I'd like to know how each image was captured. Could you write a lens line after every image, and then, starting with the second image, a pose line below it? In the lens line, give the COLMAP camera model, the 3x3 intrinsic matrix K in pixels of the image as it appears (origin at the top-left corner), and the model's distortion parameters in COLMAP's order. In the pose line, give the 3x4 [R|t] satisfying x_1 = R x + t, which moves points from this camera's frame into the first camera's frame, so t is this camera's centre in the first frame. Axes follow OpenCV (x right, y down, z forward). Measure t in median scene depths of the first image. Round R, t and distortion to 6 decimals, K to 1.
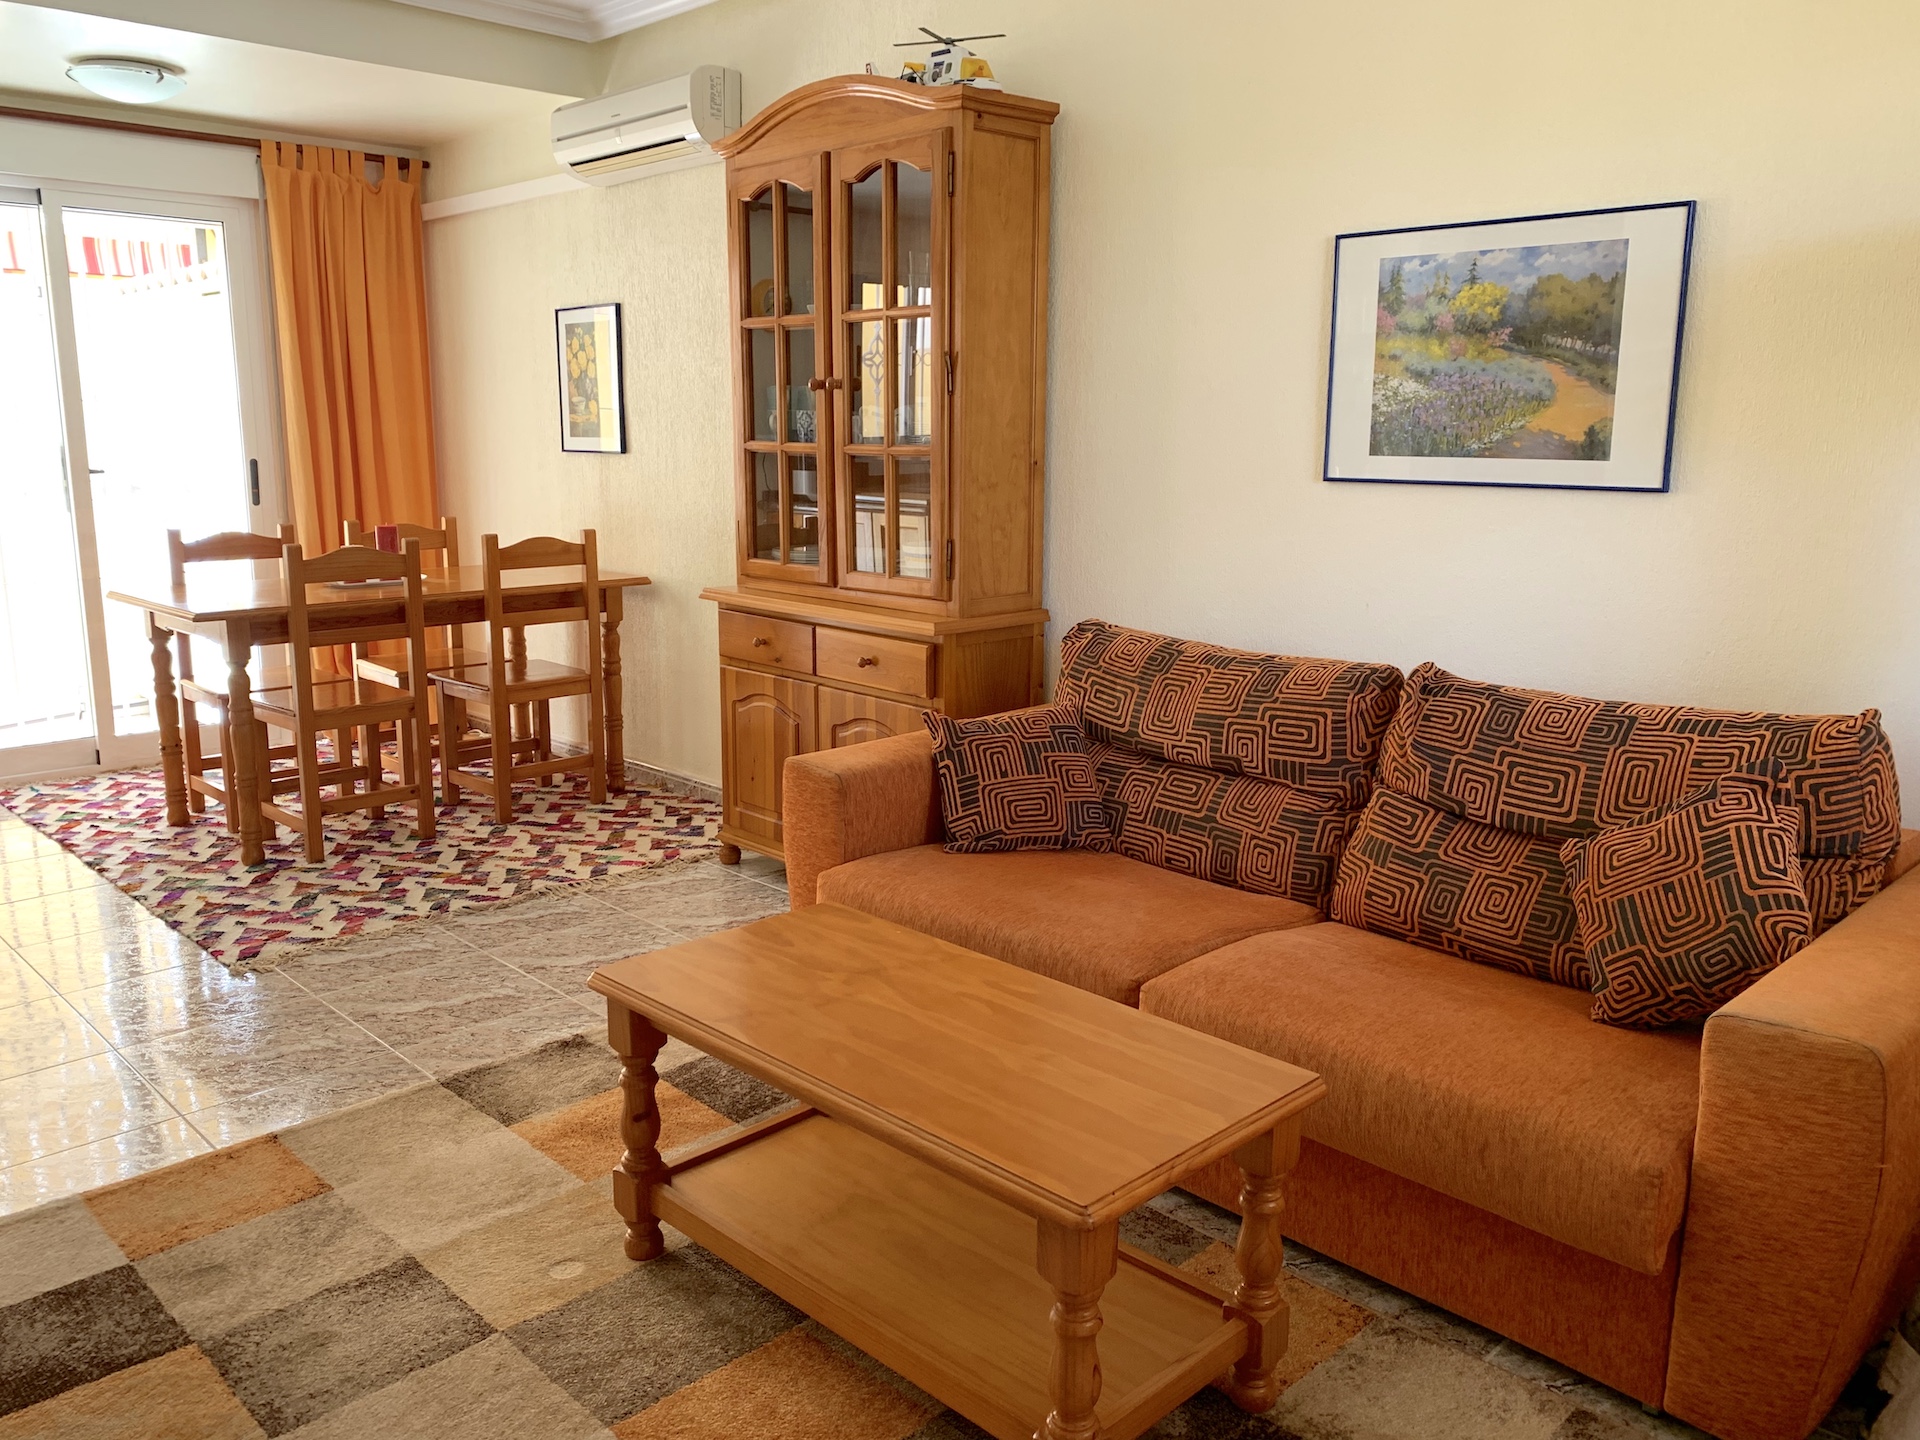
lens RADIAL K [[1472.2, 0, 951.0], [0, 1472.2, 718.7], [0, 0, 1]] dist [0.001307, -0.003884]
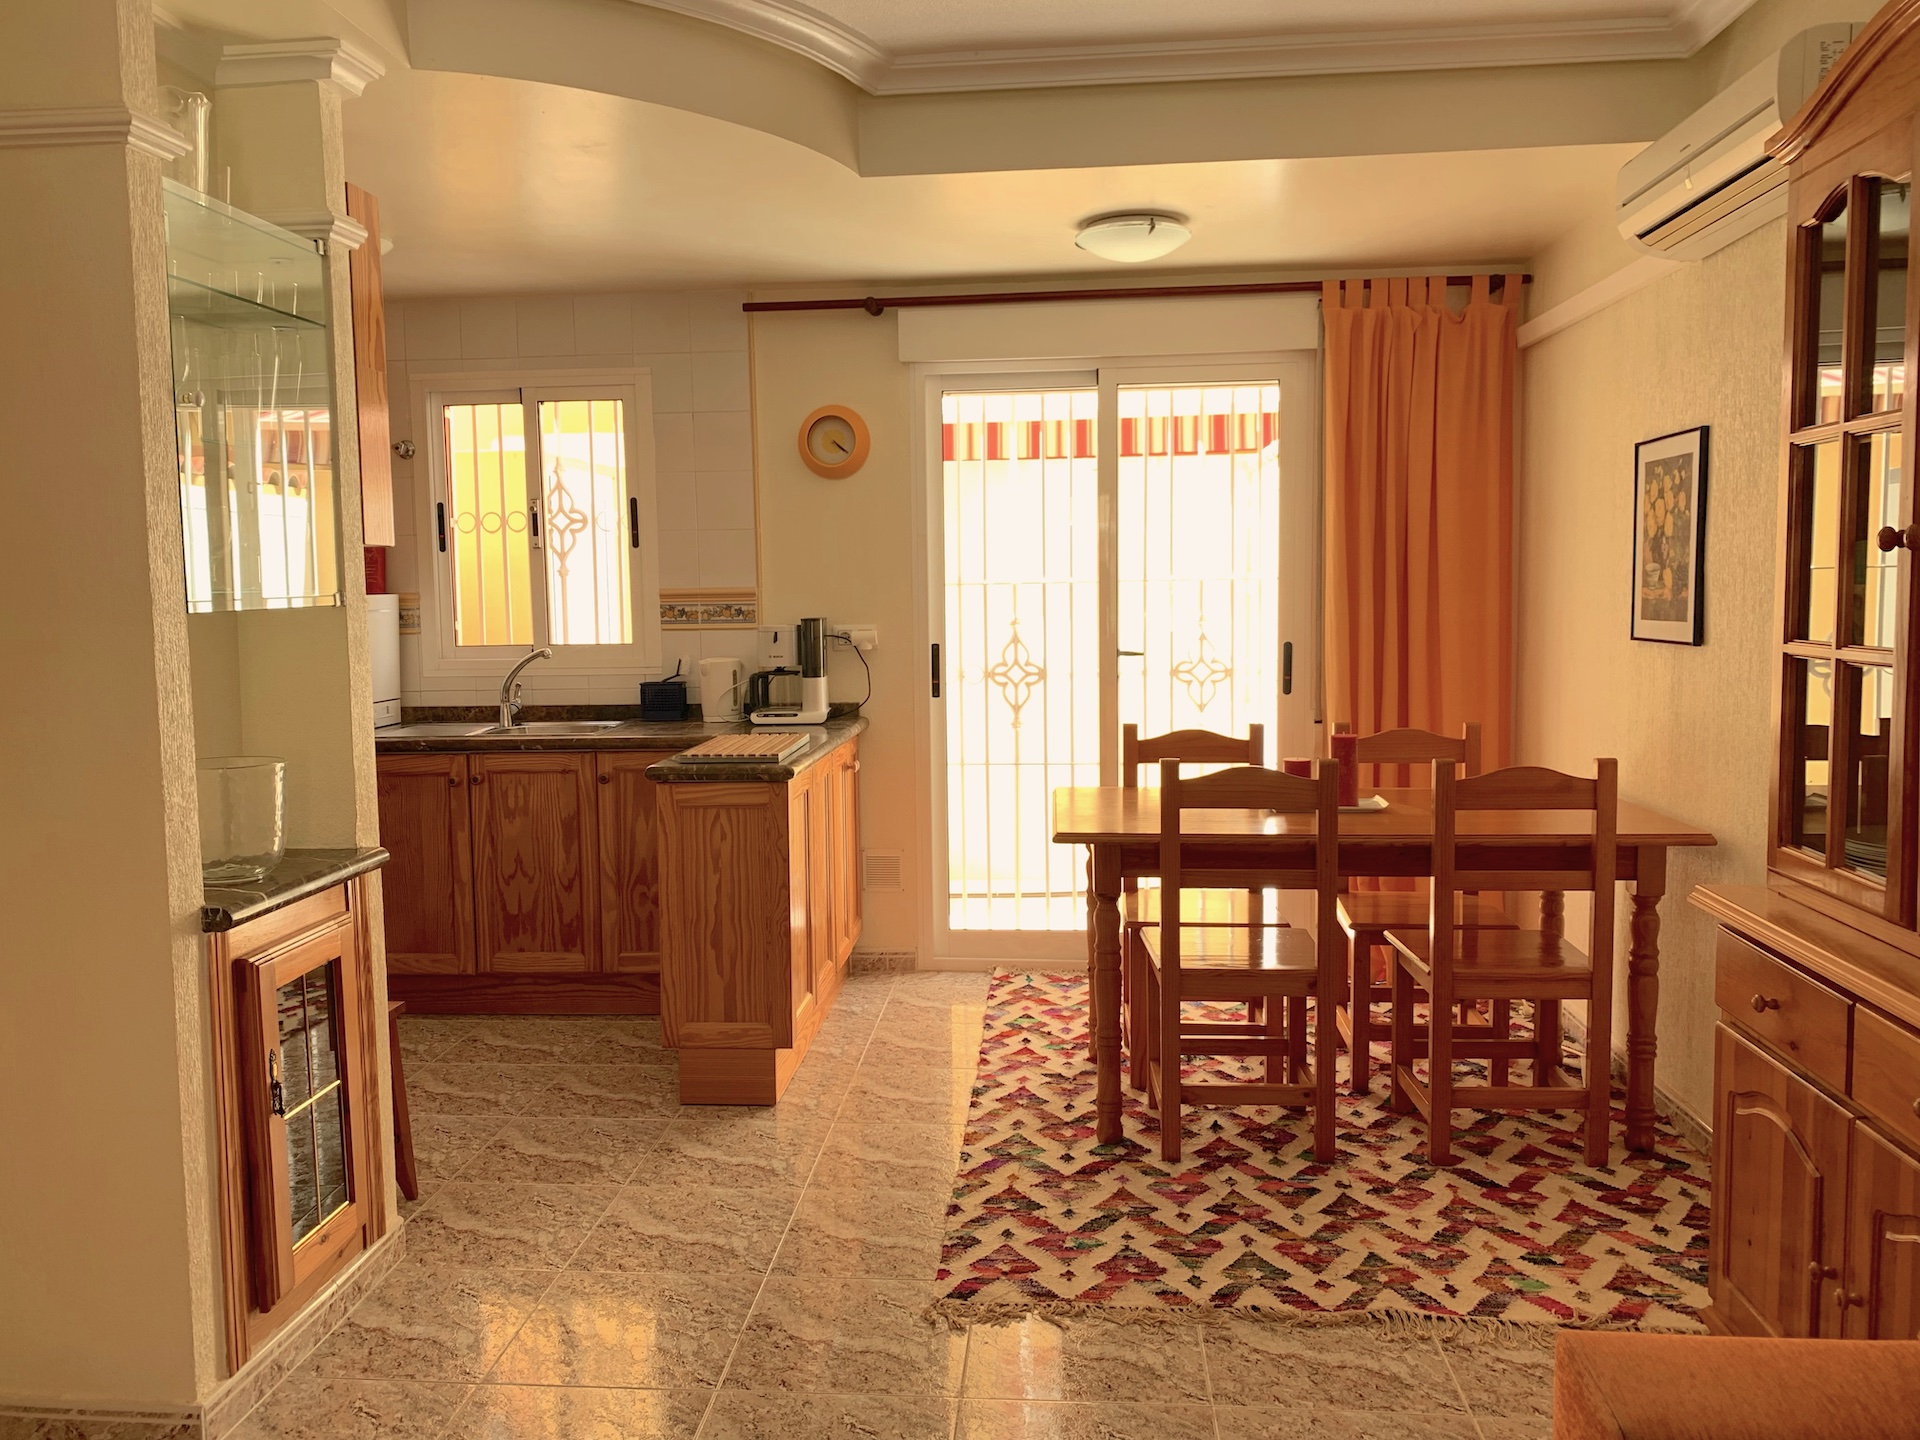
lens RADIAL K [[1472.2, 0, 969.7], [0, 1472.2, 700.5], [0, 0, 1]] dist [0.001307, -0.003884]
pose [[0.650892, 0.046875, -0.757722, 0.079328], [-0.134724, 0.989382, -0.054523, -0.085648], [0.747121, 0.137572, 0.650296, 0.369986]]
